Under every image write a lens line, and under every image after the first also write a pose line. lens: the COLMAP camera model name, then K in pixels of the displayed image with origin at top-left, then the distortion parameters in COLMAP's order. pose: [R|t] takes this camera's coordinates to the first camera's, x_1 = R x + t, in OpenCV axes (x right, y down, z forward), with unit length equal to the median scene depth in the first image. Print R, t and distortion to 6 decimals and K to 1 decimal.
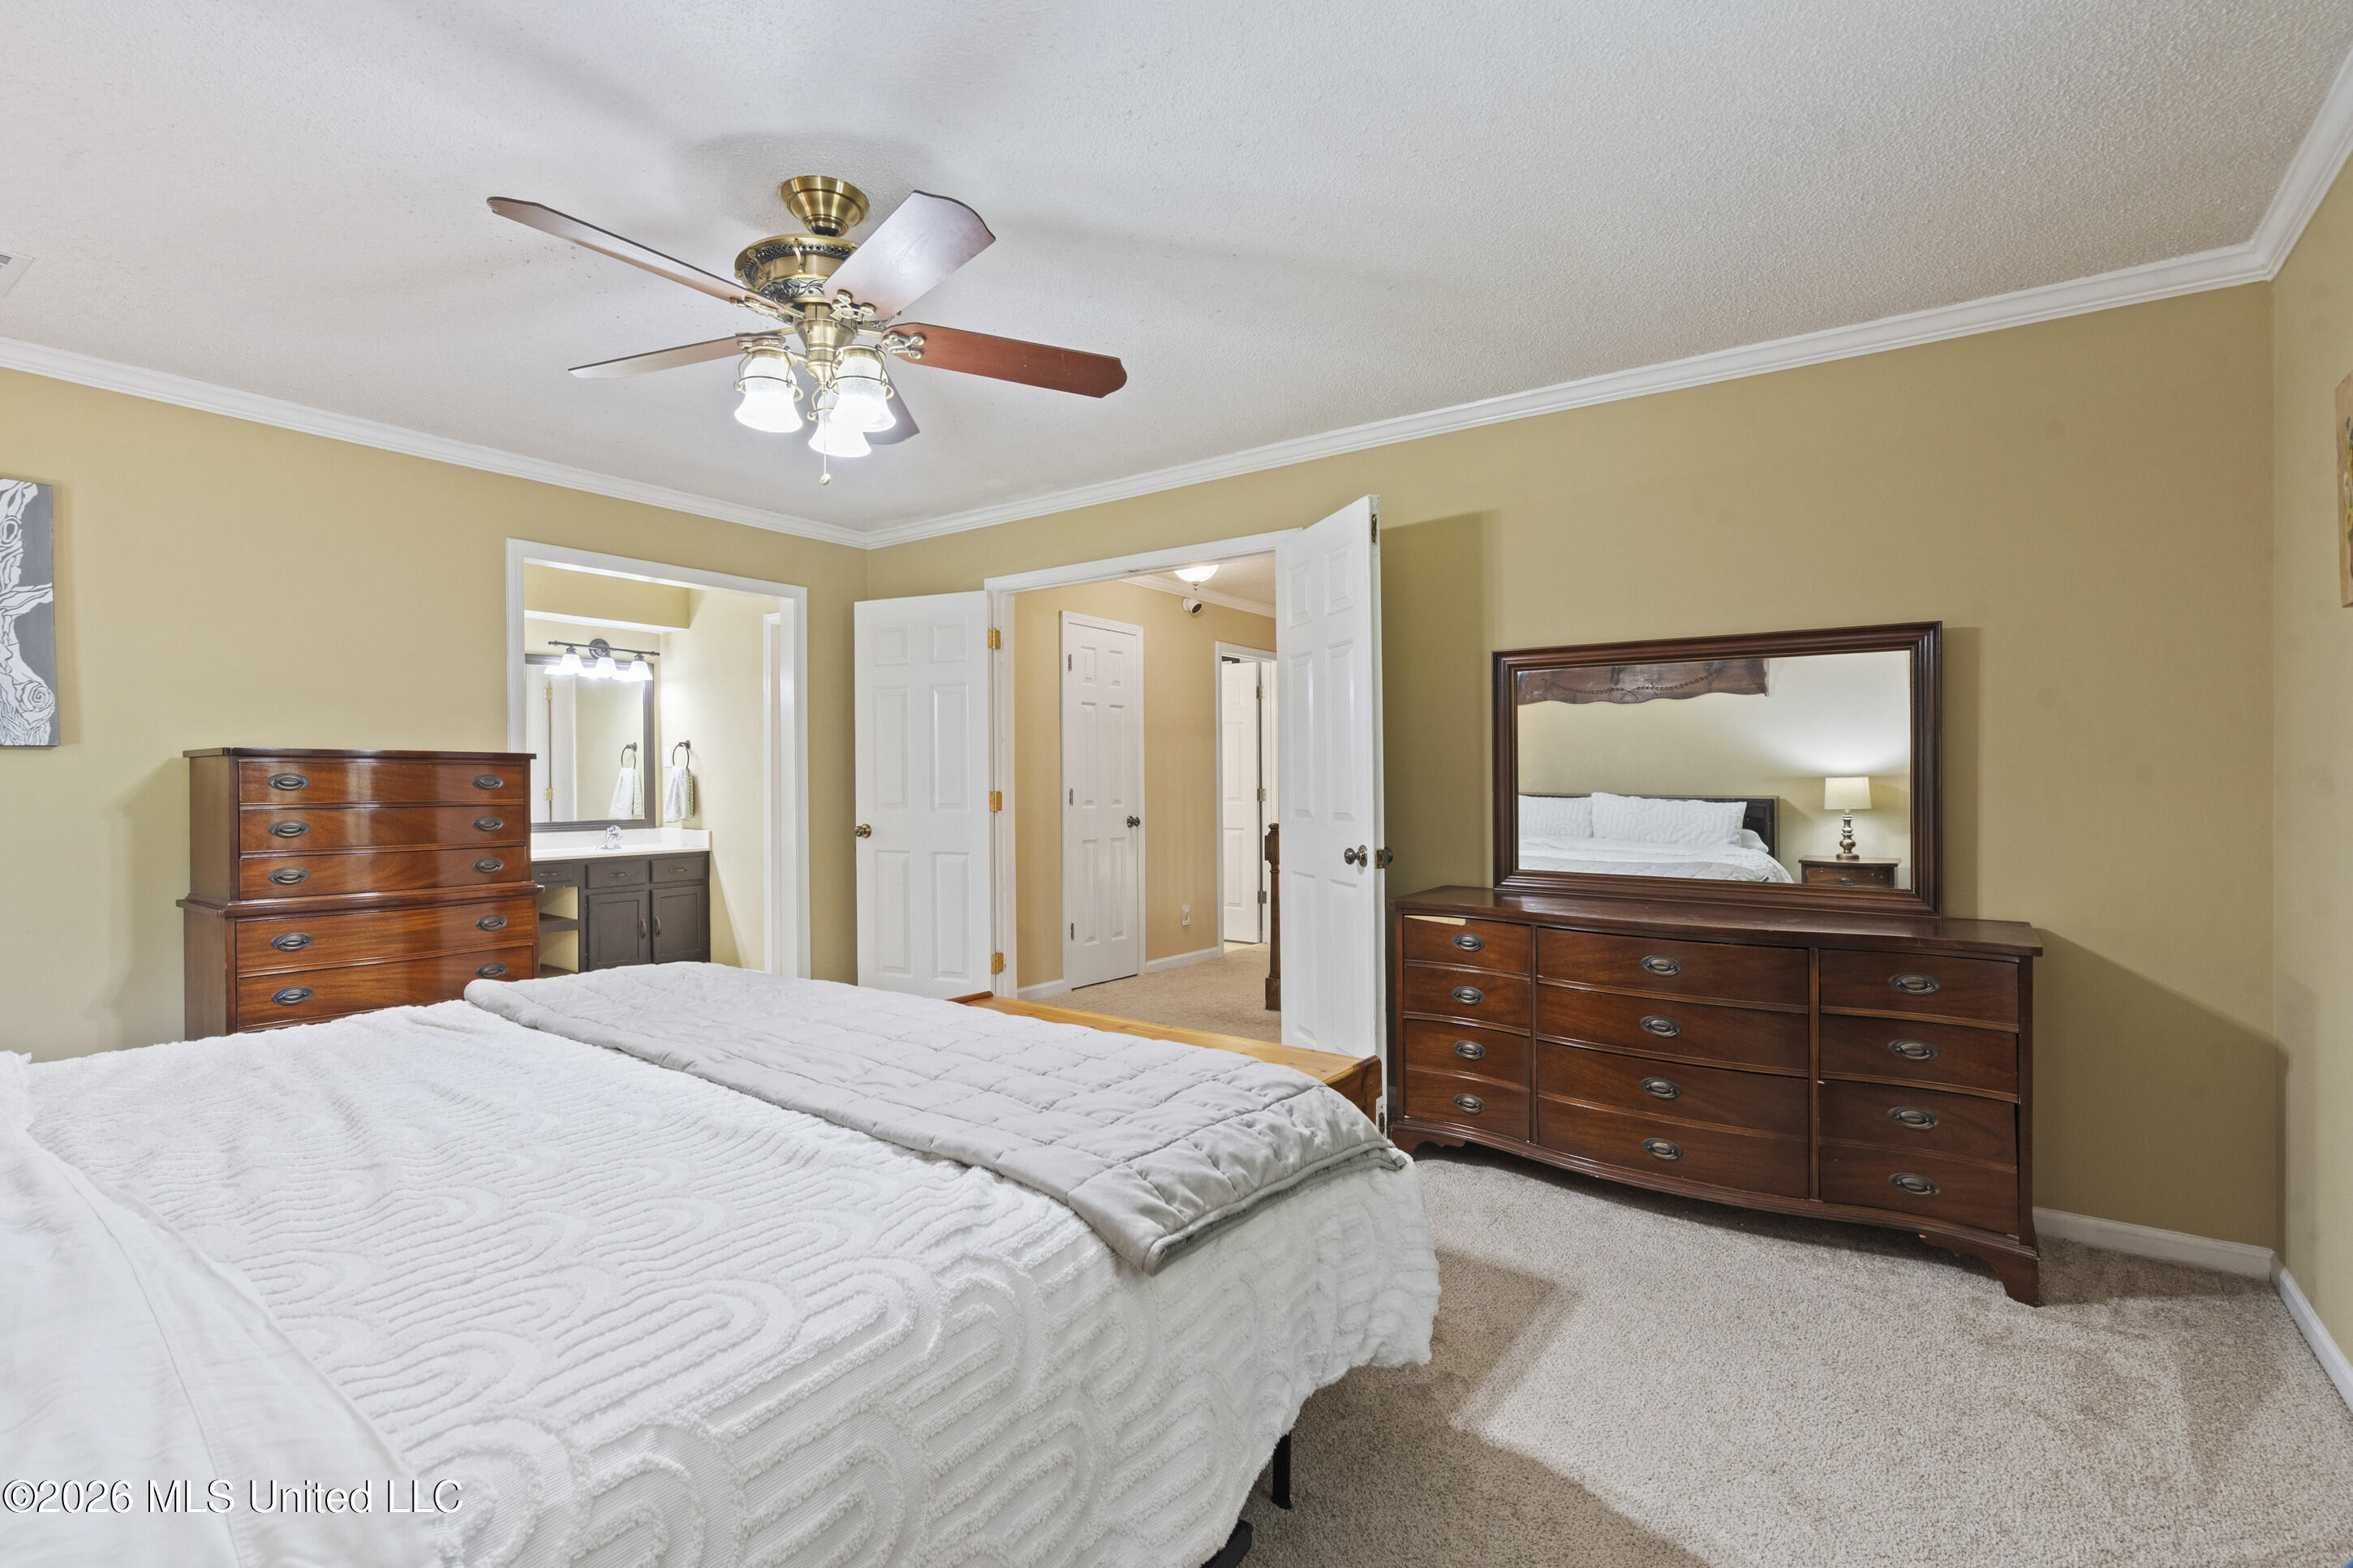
lens RADIAL K [[1077.8, 0, 1159.9], [0, 1077.8, 778.9], [0, 0, 1]] dist [-0.009848, 0.002933]
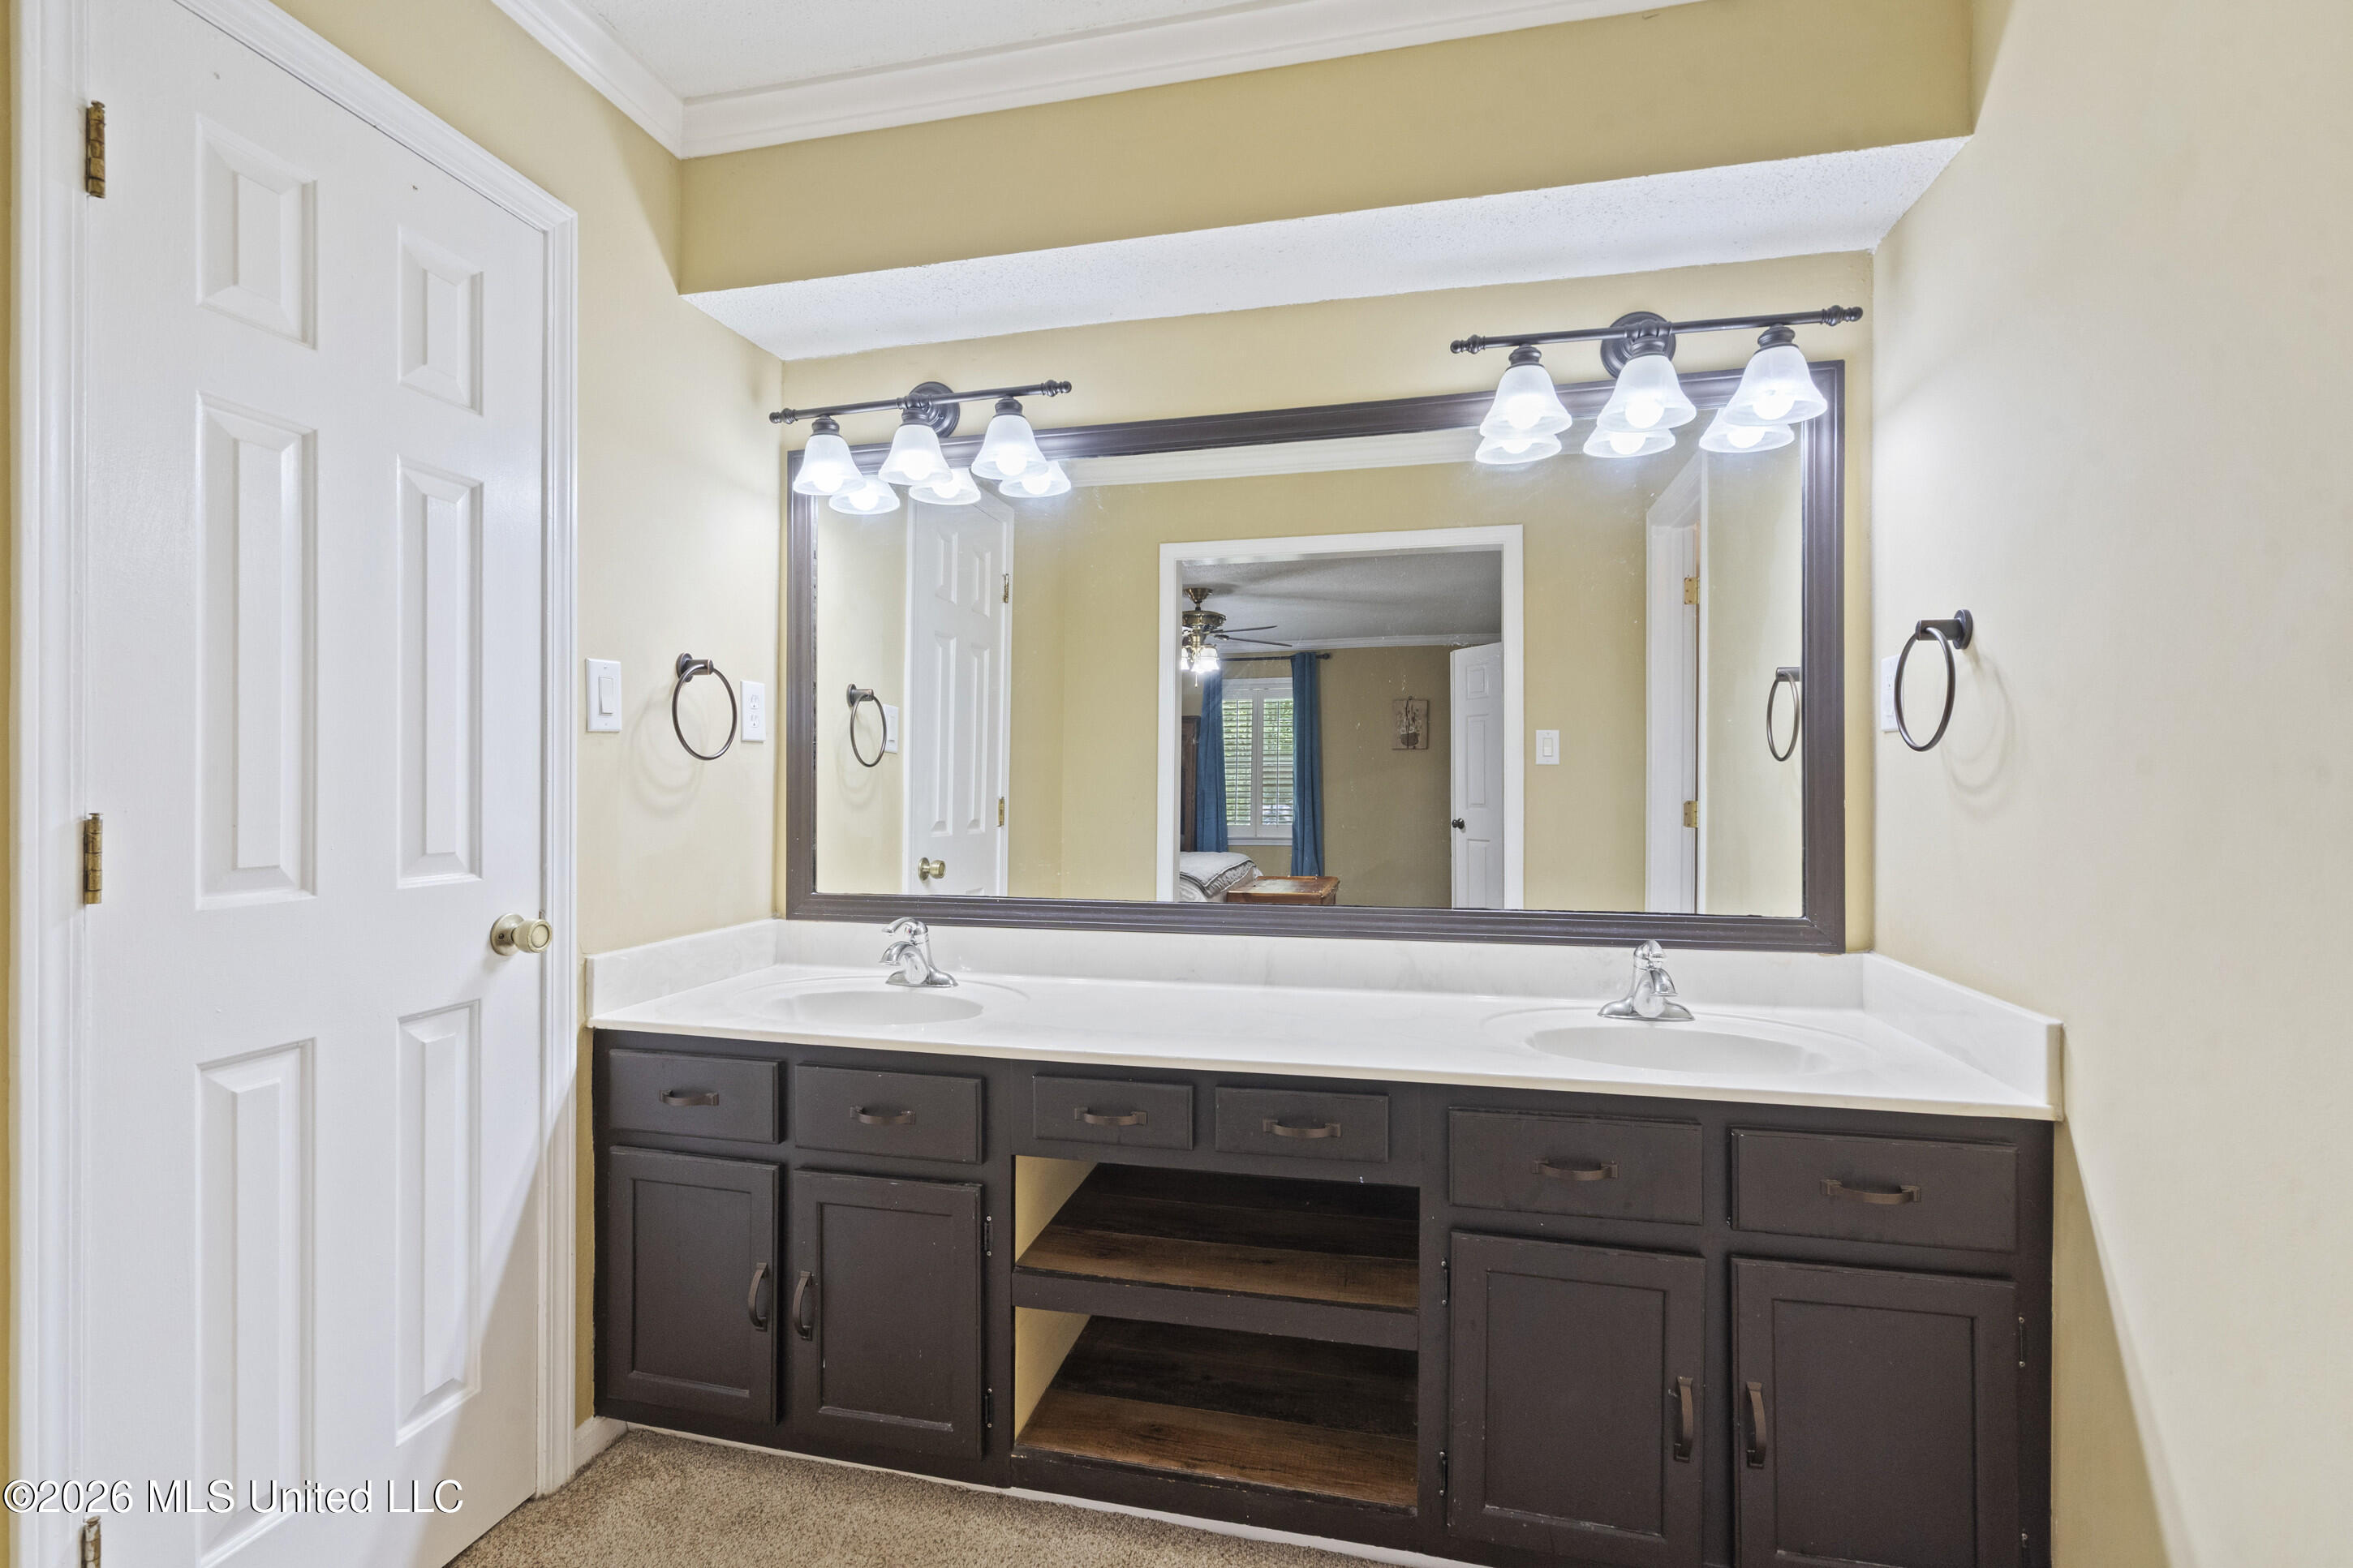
lens RADIAL K [[1077.8, 0, 1159.4], [0, 1077.8, 791.2], [0, 0, 1]] dist [-0.009848, 0.002933]
pose [[0.389262, 0.000452, -0.921127, -0.293089], [-0.004847, 0.999987, -0.001558, 0.004837], [0.921114, 0.005071, 0.389259, 0.752639]]
